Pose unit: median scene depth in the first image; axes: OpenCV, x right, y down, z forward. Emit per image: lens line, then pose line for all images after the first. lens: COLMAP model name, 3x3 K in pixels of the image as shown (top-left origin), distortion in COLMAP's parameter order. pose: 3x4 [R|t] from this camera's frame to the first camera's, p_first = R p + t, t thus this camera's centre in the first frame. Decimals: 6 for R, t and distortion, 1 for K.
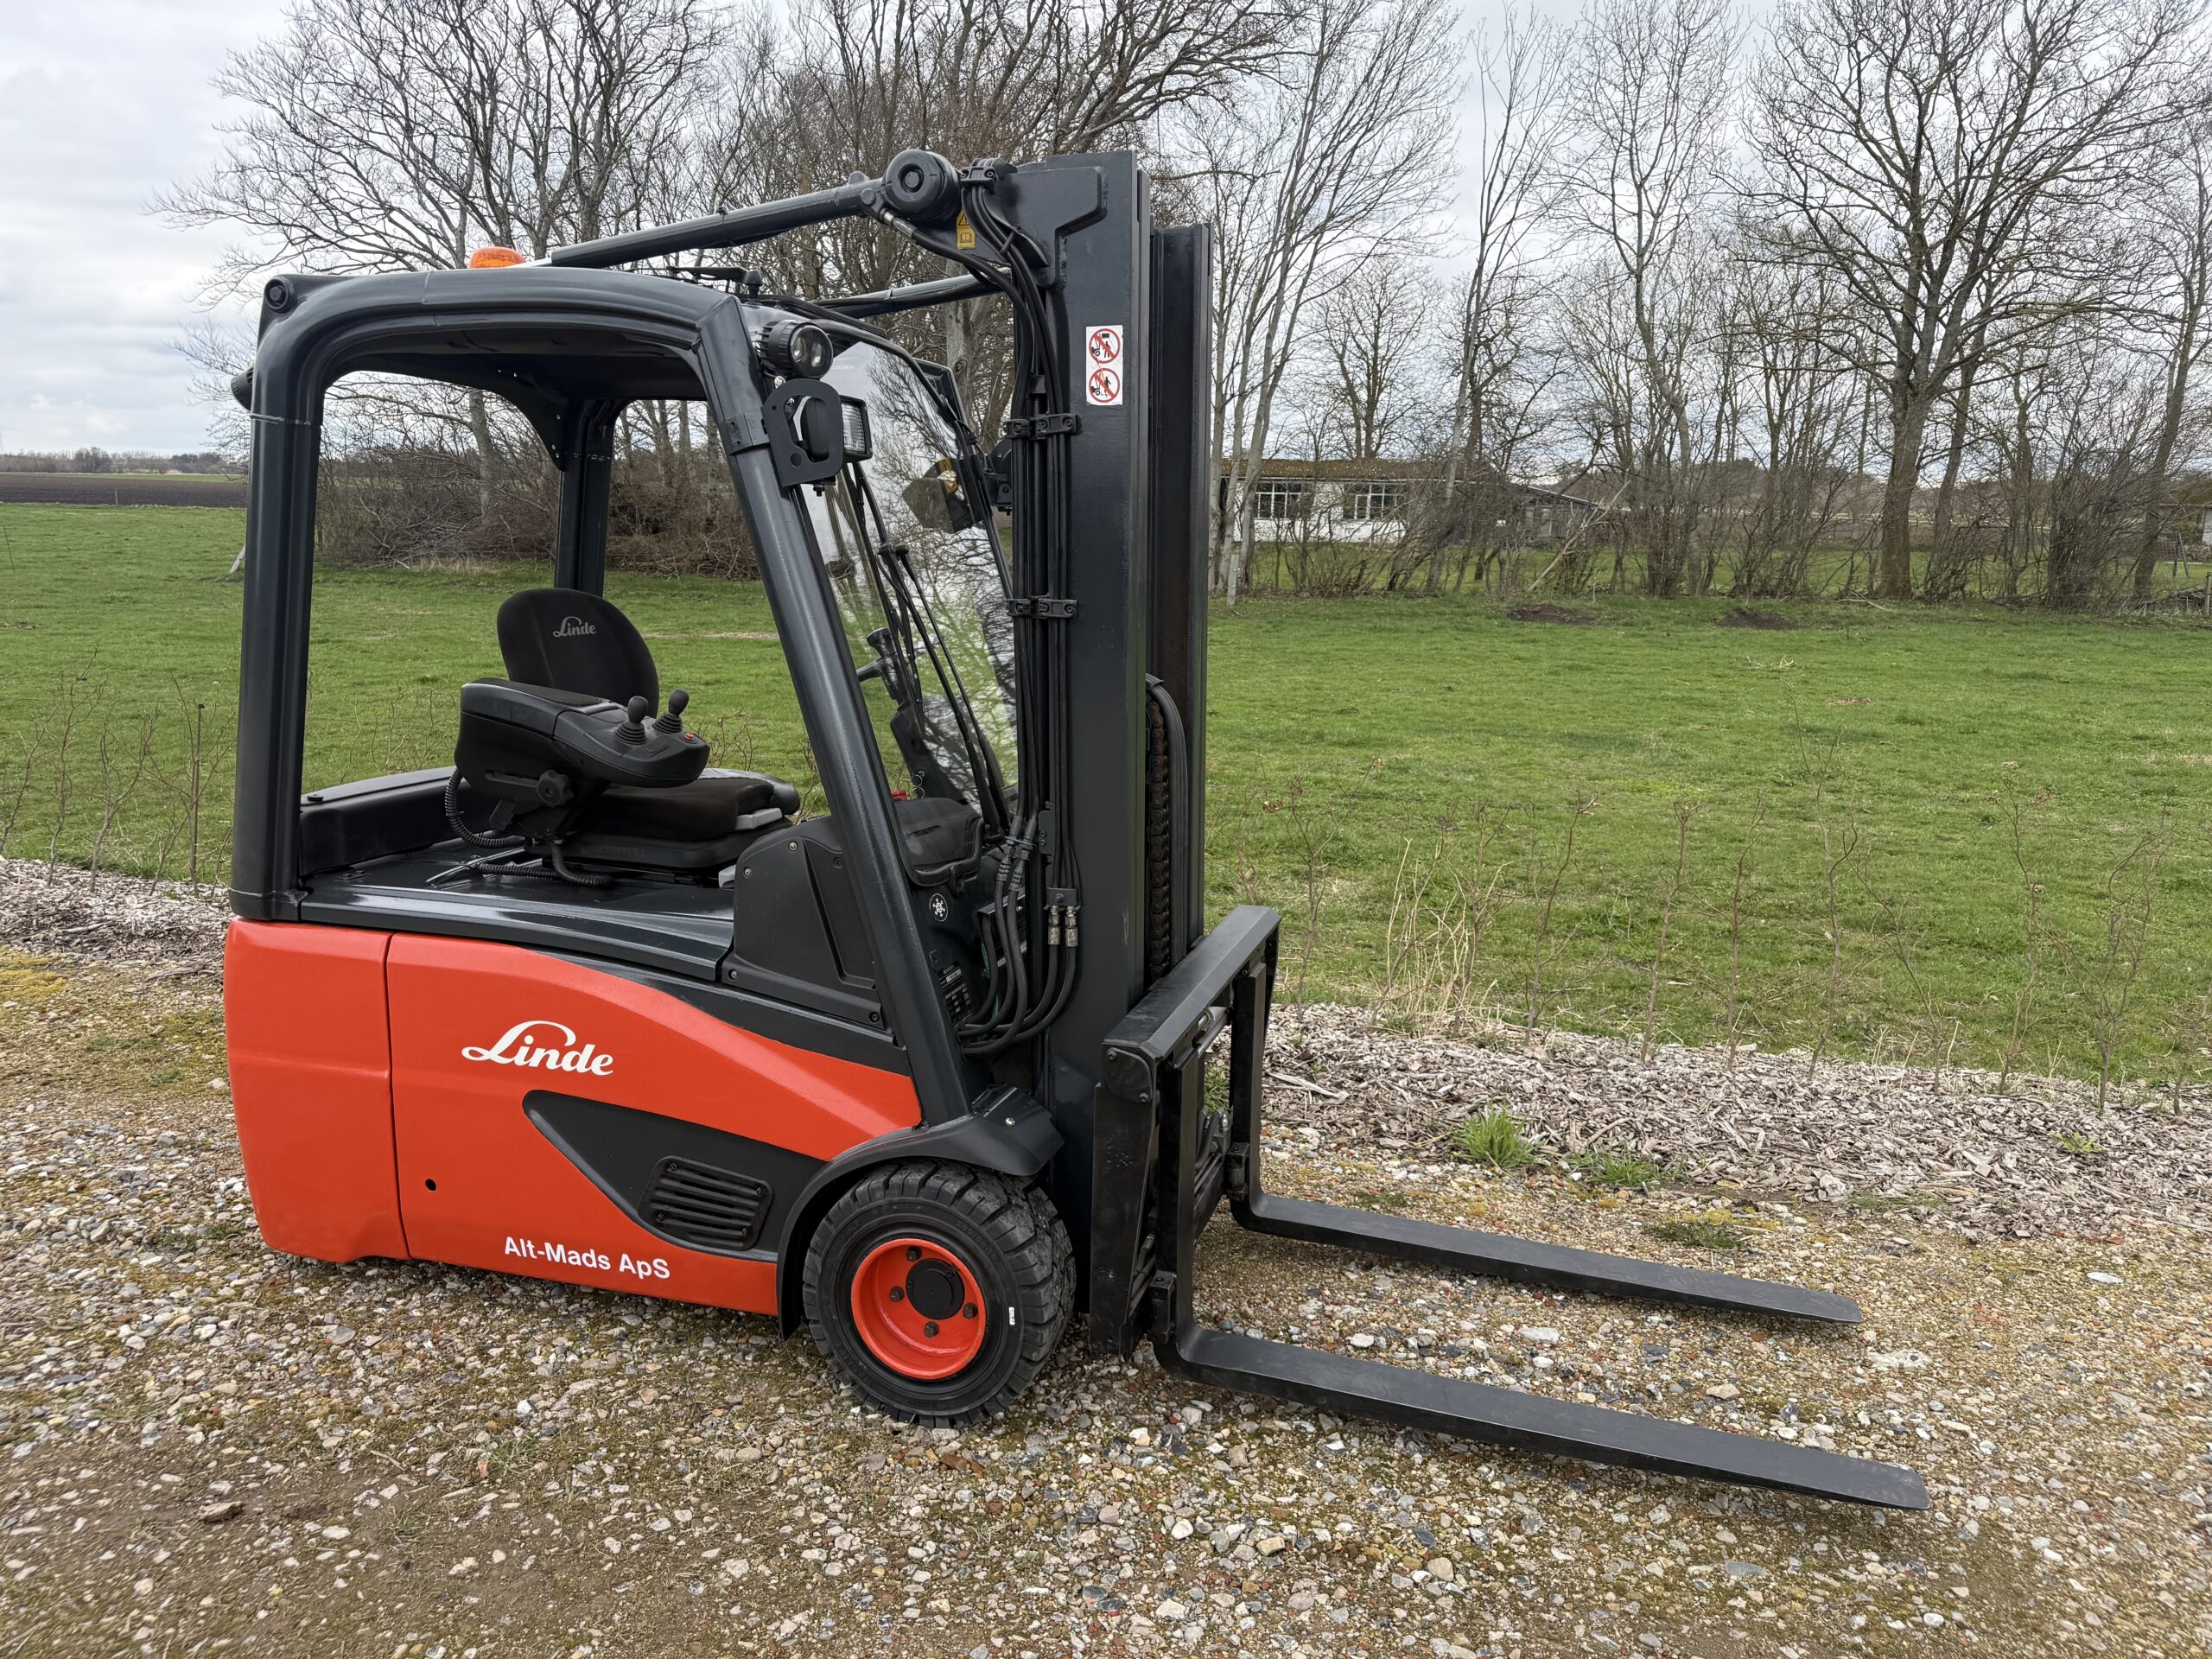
lens RADIAL K [[1557.3, 0, 1117.3], [0, 1557.3, 838.1], [0, 0, 1]] dist [0.036874, -0.041044]
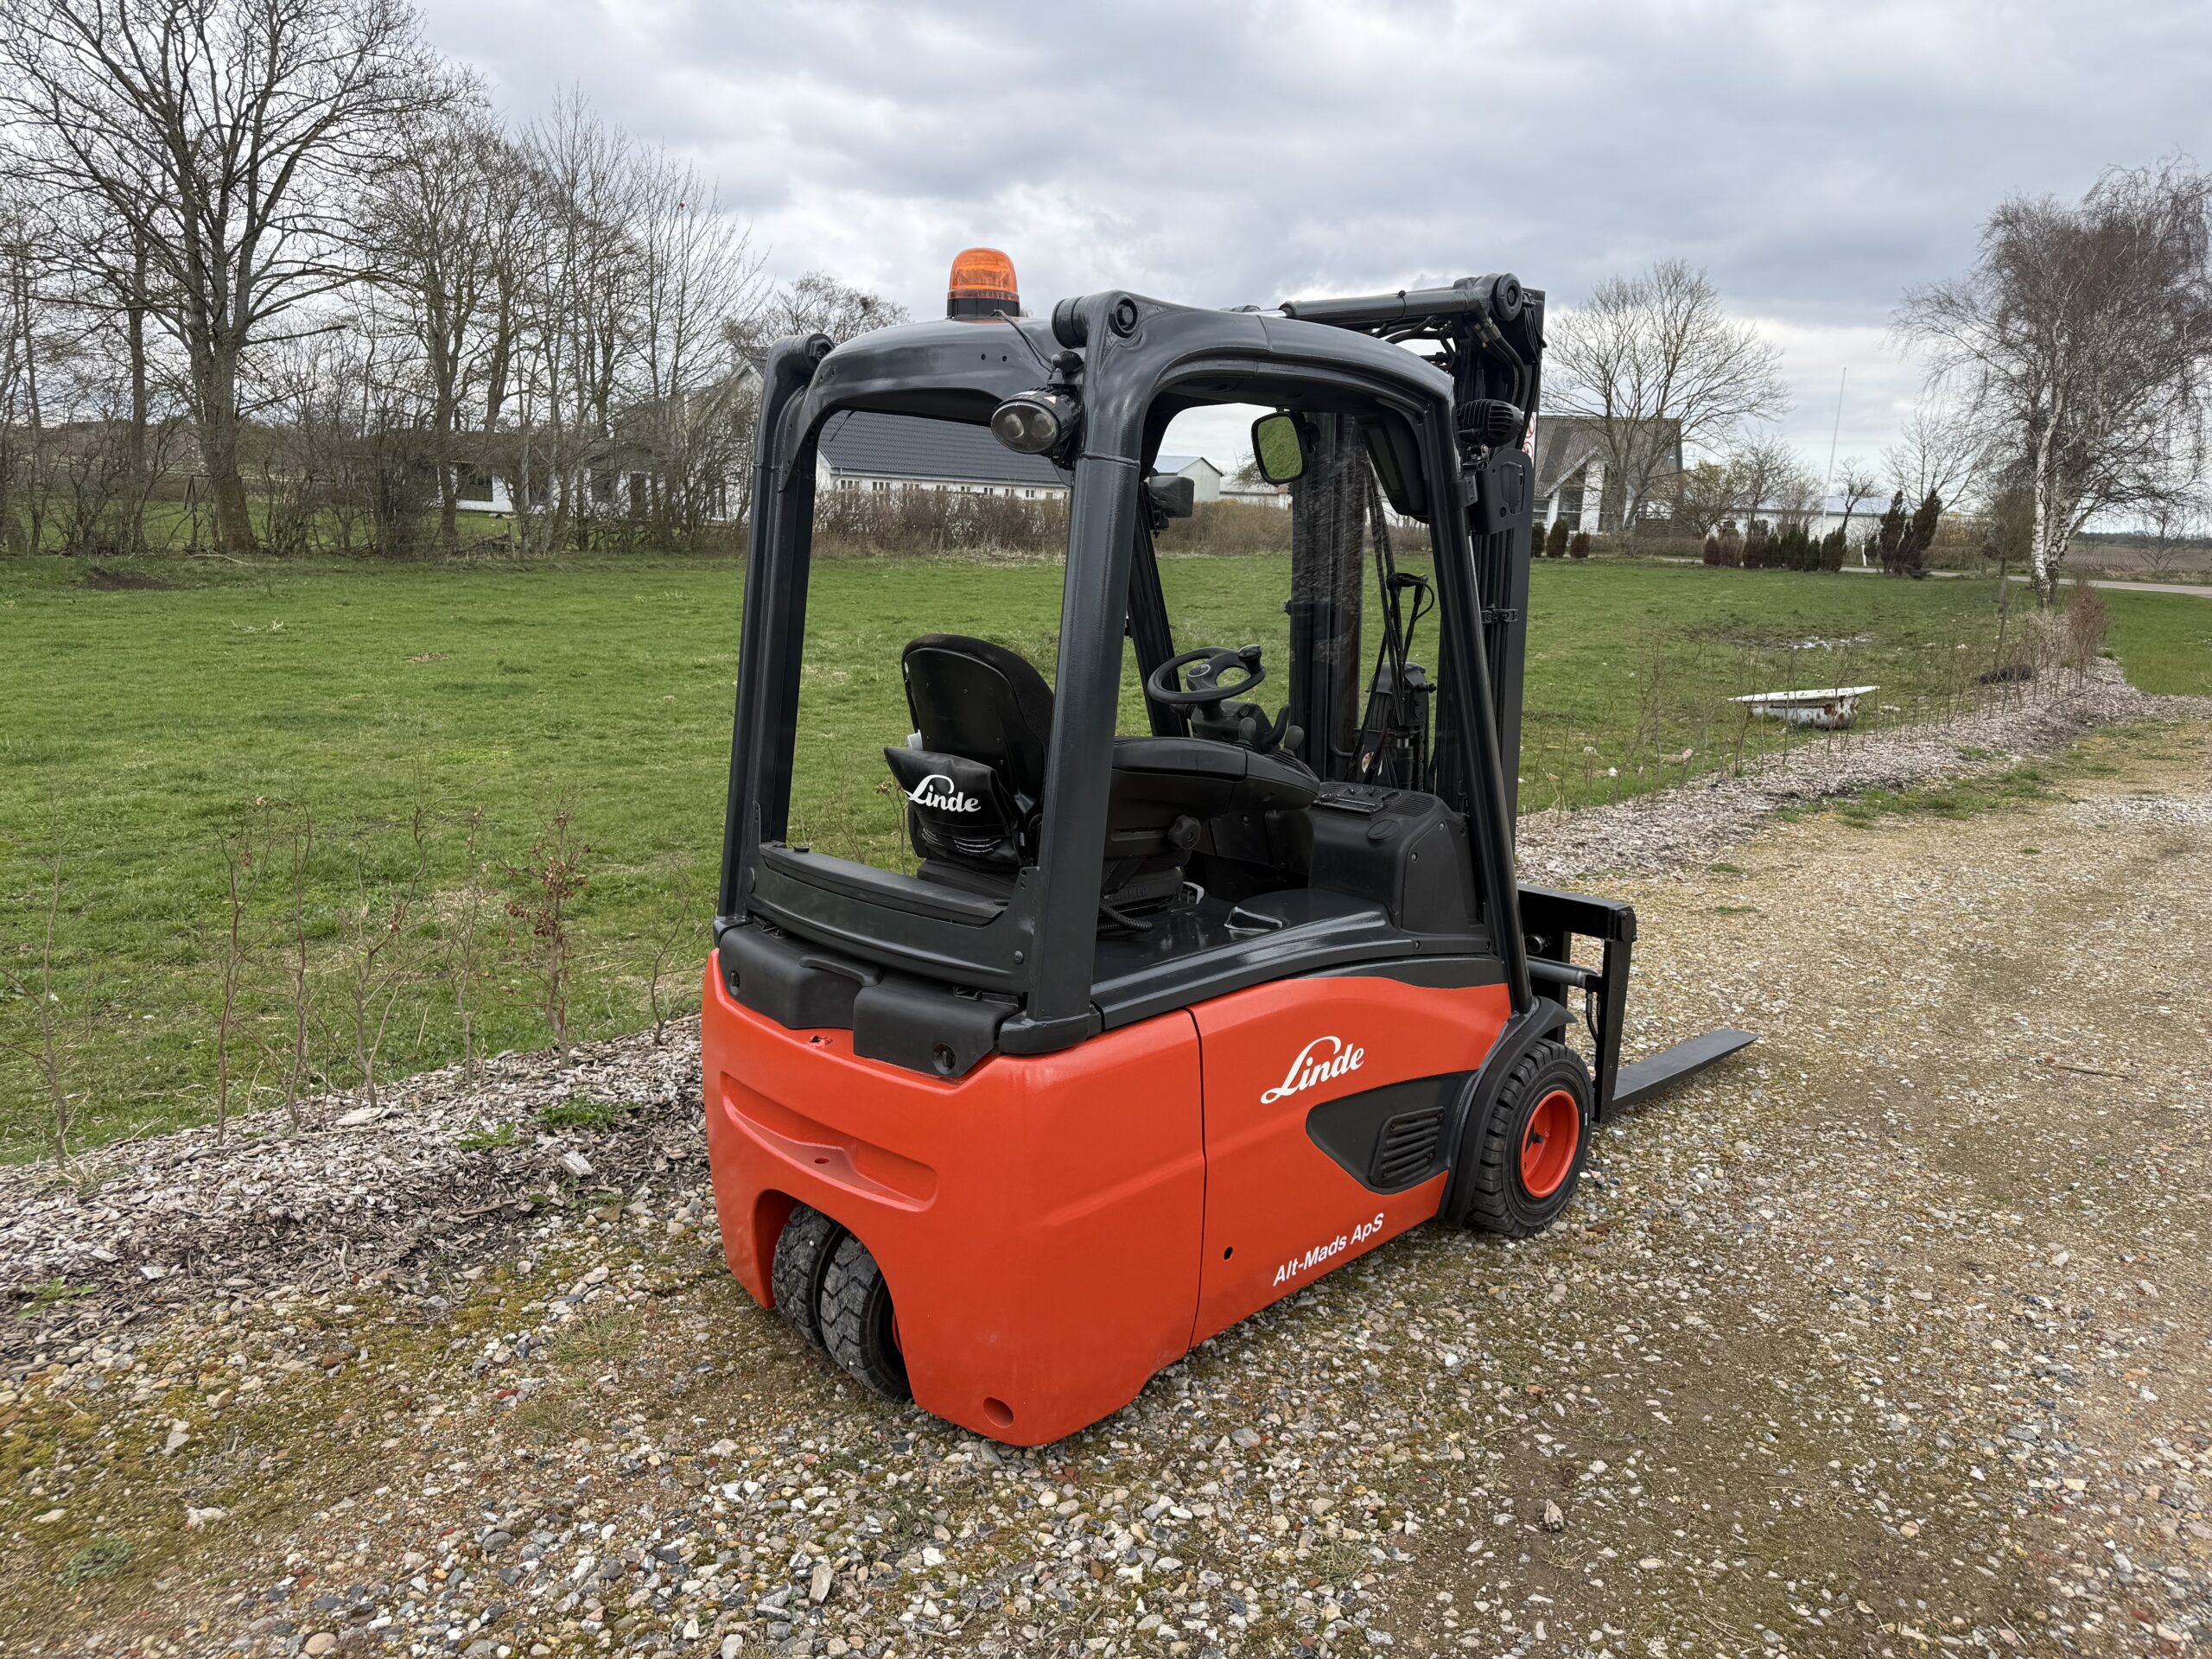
lens RADIAL K [[1557.3, 0, 1121.4], [0, 1557.3, 778.0], [0, 0, 1]] dist [0.036874, -0.041044]
pose [[0.474669, -0.152172, 0.866910, -1.288526], [0.154609, 0.984042, 0.088078, -0.165937], [-0.866479, 0.092224, 0.490621, 0.570728]]
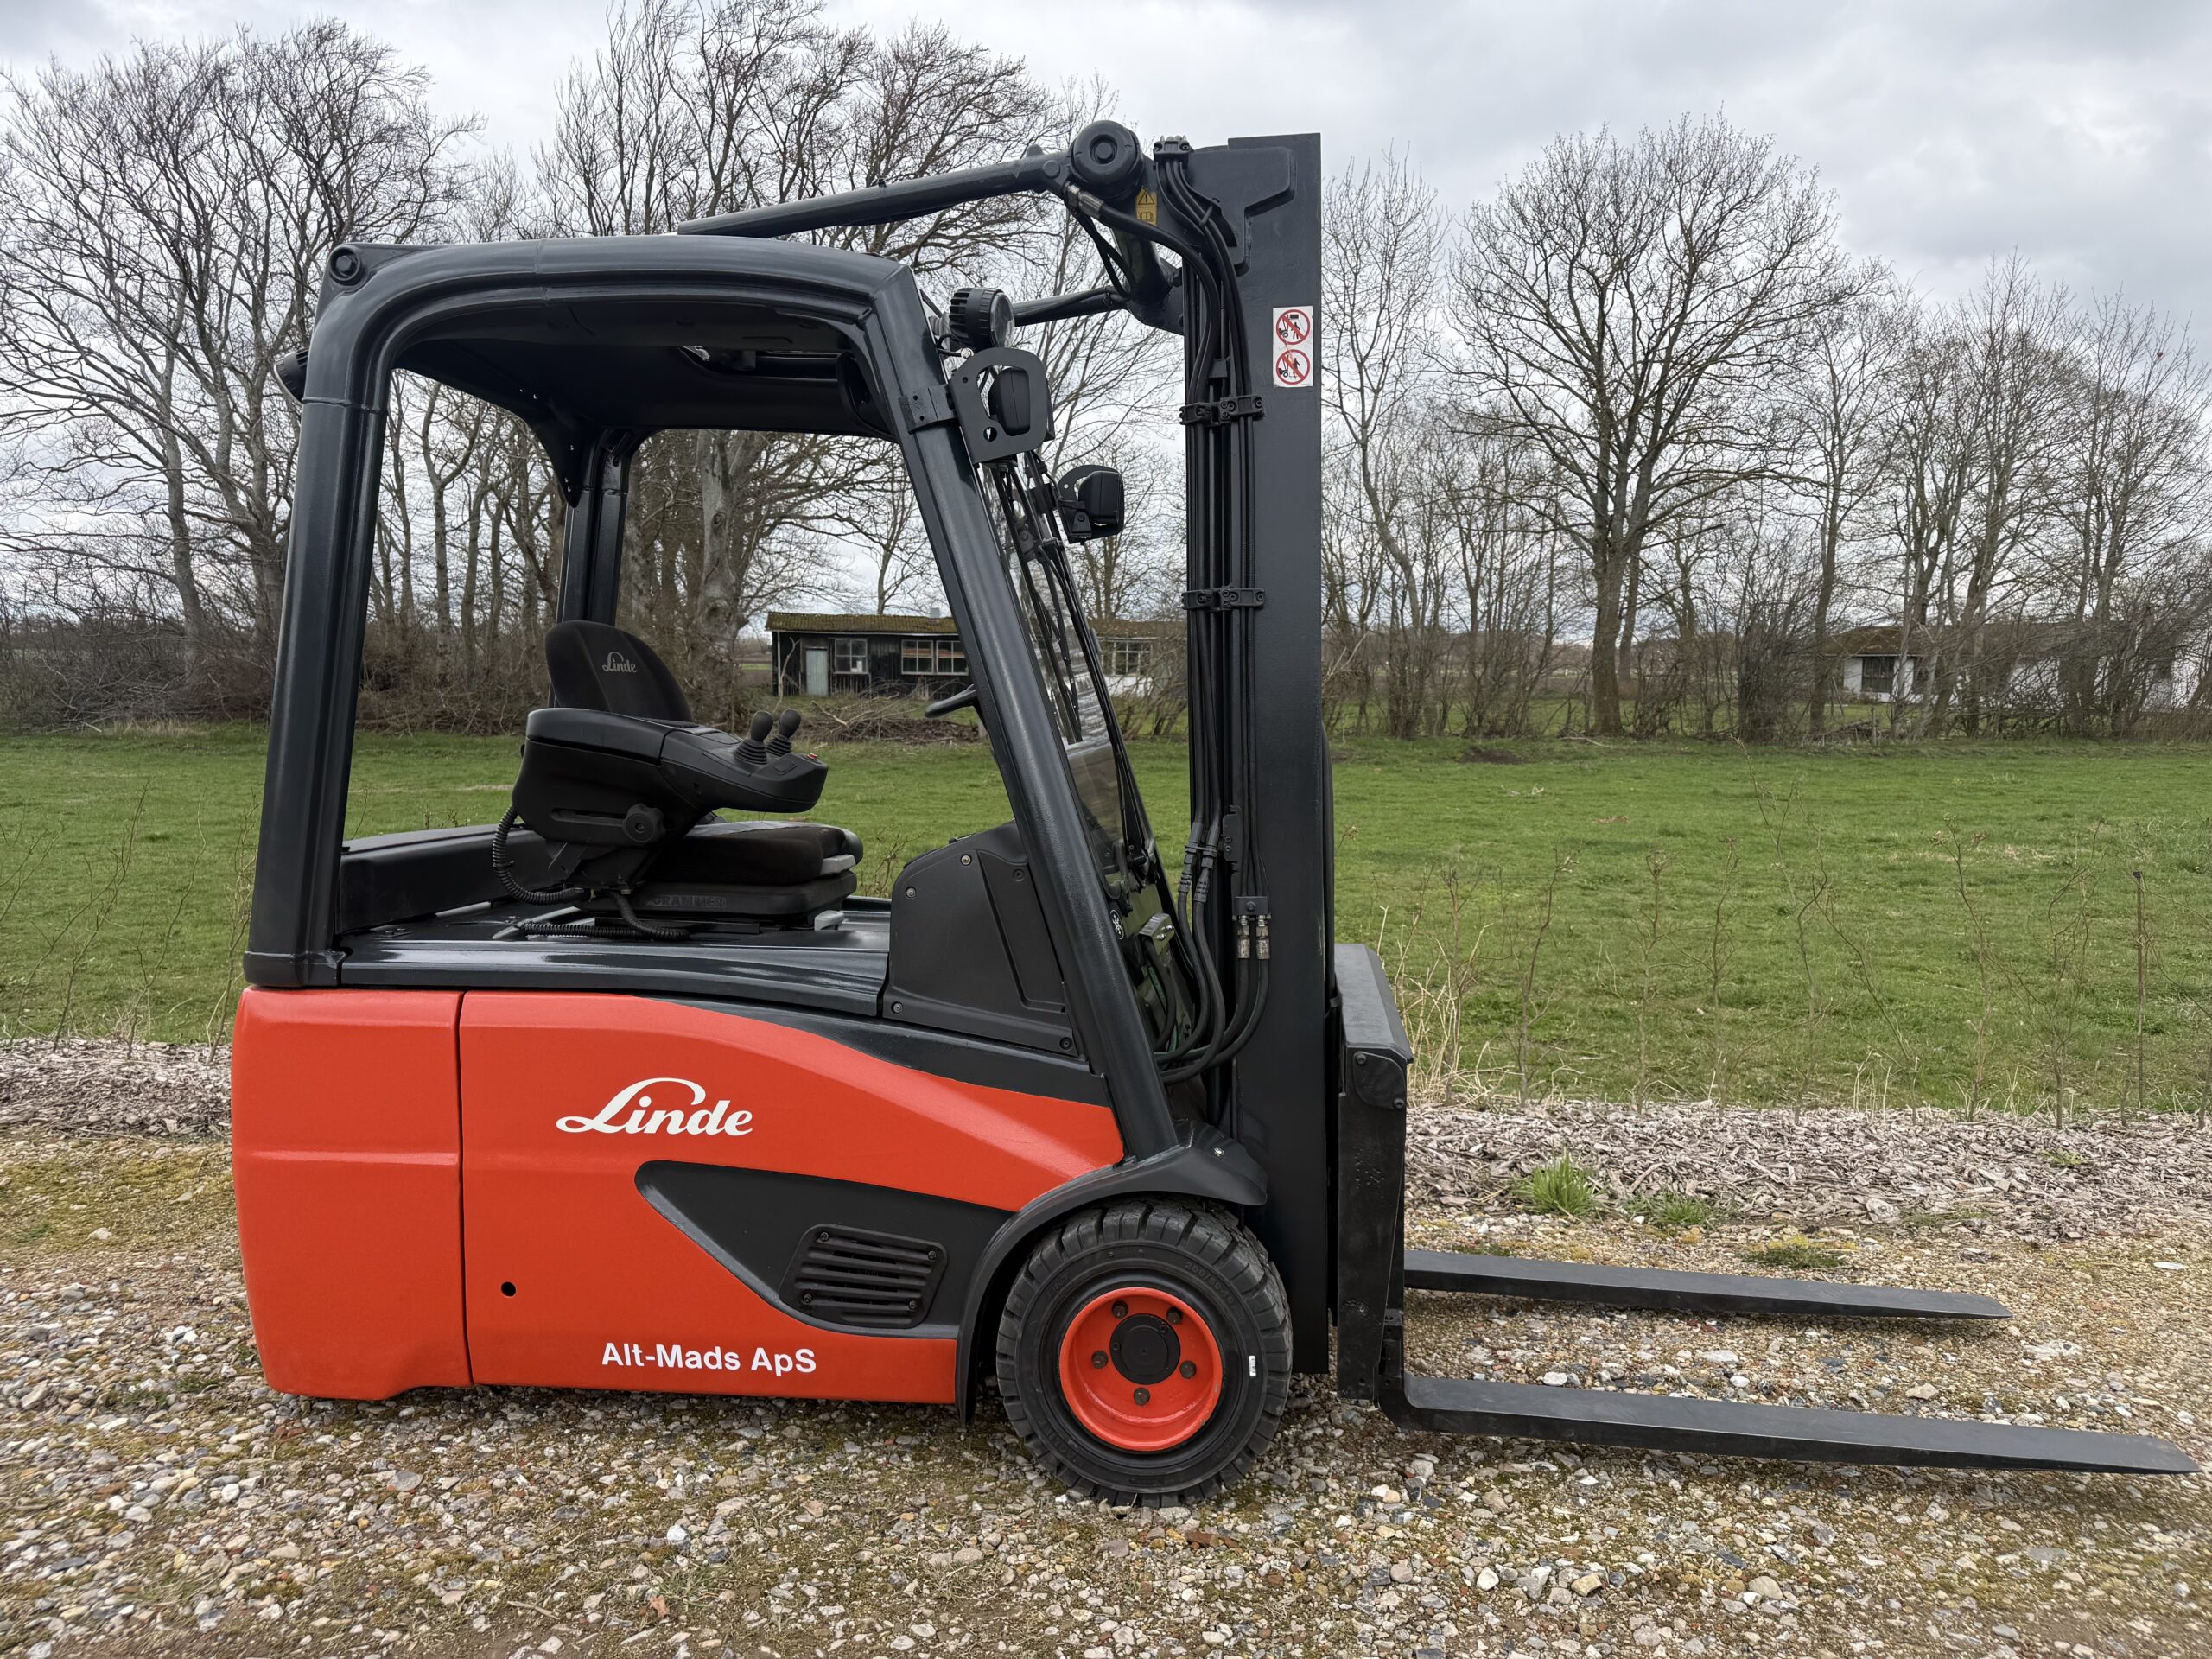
lens RADIAL K [[1557.3, 0, 1128.0], [0, 1557.3, 833.6], [0, 0, 1]] dist [0.036874, -0.041044]
pose [[0.983761, -0.029798, 0.176995, -0.257347], [0.048395, 0.993637, -0.101701, 0.081067], [-0.172838, 0.108615, 0.978943, 0.088953]]
